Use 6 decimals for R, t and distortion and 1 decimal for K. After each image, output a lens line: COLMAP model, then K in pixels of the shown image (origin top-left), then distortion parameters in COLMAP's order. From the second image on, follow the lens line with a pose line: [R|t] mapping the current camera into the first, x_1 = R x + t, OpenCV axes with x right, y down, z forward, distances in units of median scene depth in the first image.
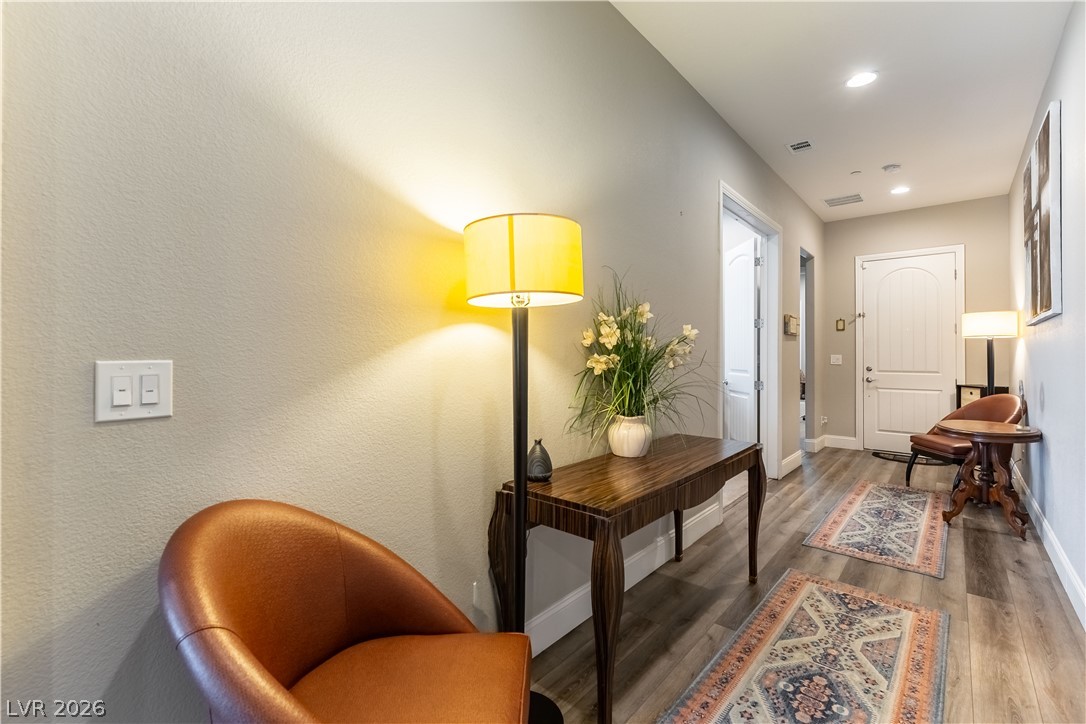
lens RADIAL K [[475.4, 0, 544.0], [0, 475.4, 358.1], [0, 0, 1]] dist [0.000937, -0.000933]
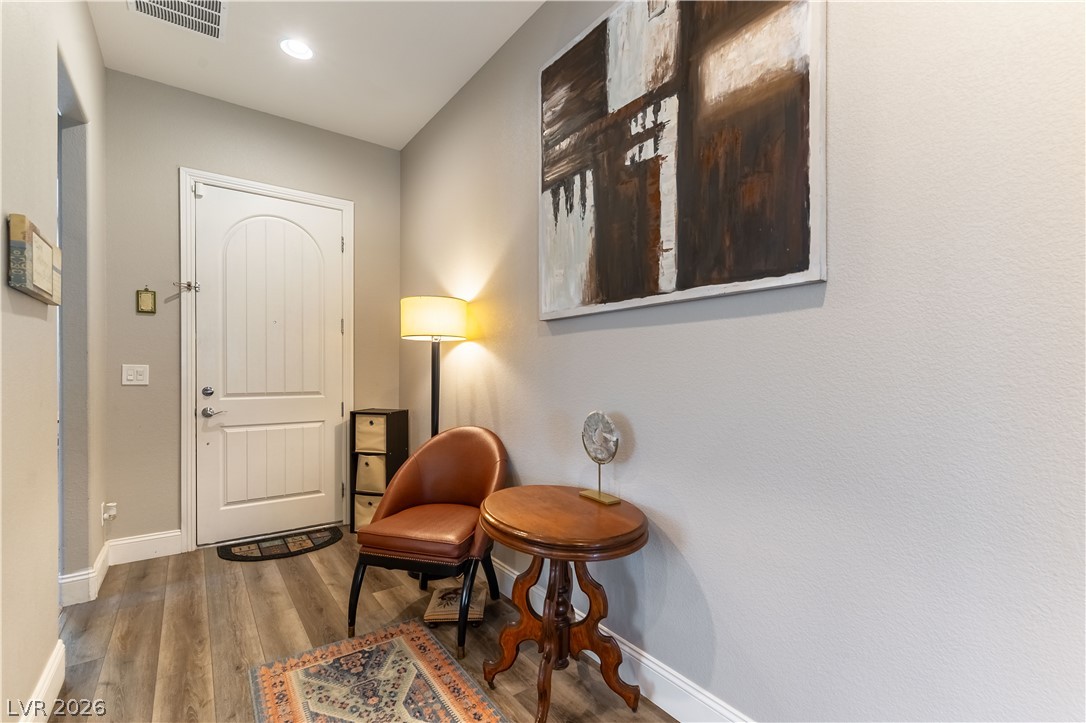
lens RADIAL K [[475.4, 0, 547.9], [0, 475.4, 372.1], [0, 0, 1]] dist [0.000937, -0.000933]
pose [[0.205702, -0.005095, 0.978601, 0.248006], [-0.000147, 0.999986, 0.005238, -0.001508], [-0.978615, -0.001221, 0.205699, 0.525296]]
